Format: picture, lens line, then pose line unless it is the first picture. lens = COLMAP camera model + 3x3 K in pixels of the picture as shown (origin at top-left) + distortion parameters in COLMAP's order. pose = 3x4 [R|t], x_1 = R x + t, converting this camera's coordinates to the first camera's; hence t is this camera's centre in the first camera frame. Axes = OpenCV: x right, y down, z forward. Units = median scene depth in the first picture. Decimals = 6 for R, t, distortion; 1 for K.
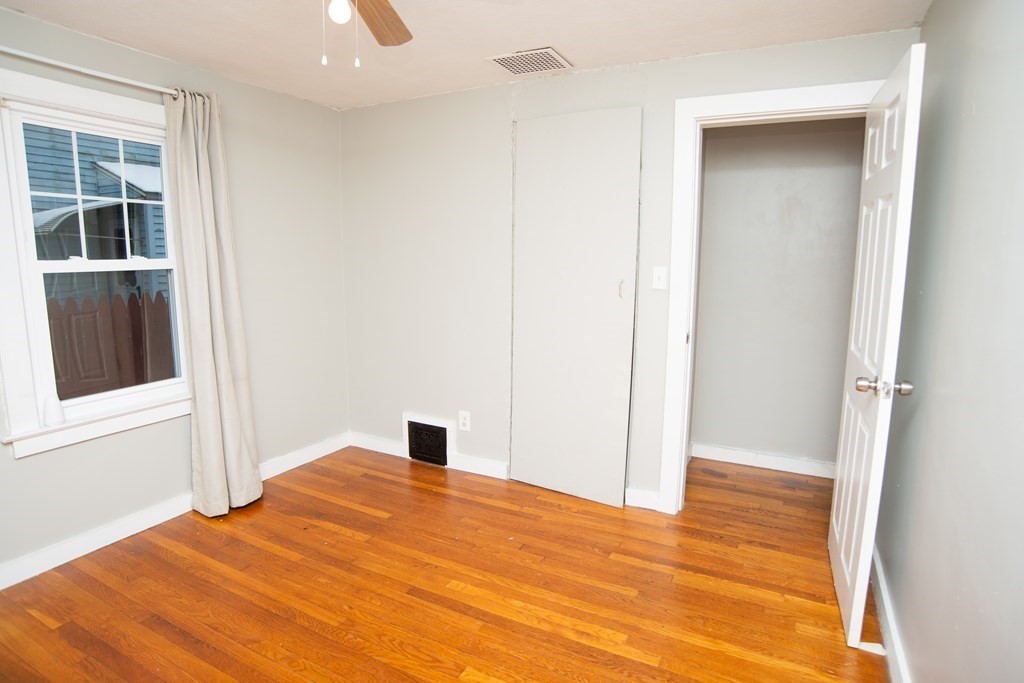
lens RADIAL K [[548.8, 0, 514.4], [0, 548.8, 332.9], [0, 0, 1]] dist [-0.089024, 0.050427]
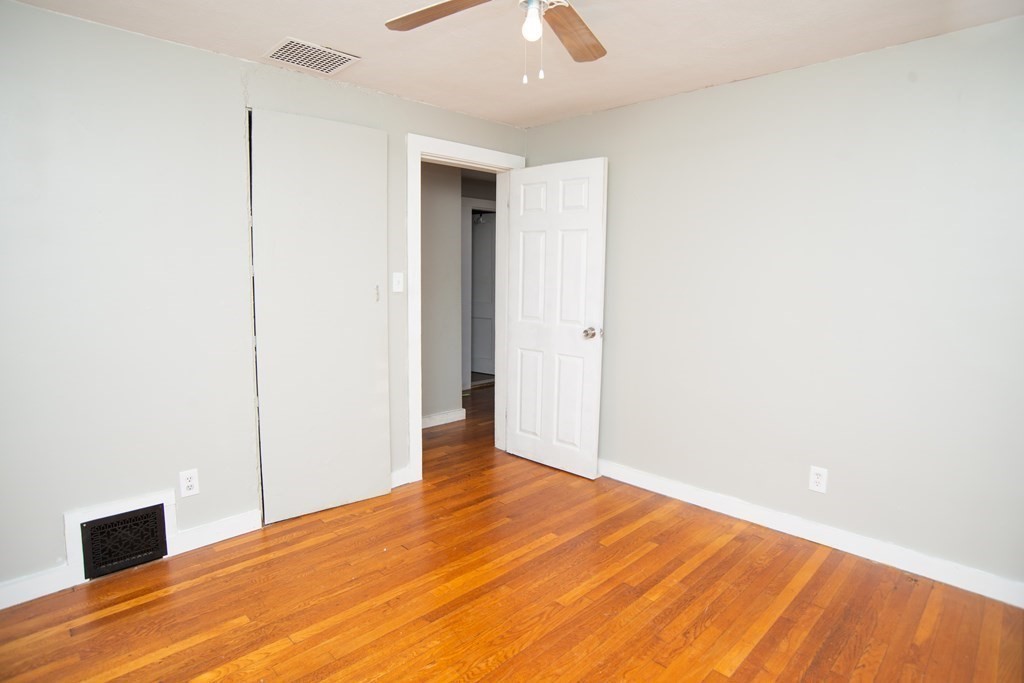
lens RADIAL K [[548.8, 0, 514.4], [0, 548.8, 332.9], [0, 0, 1]] dist [-0.089024, 0.050427]
pose [[0.316707, -0.115130, 0.941510, -0.802635], [0.125320, 0.988984, 0.078780, -0.058122], [-0.940208, 0.093040, 0.327646, 0.418153]]
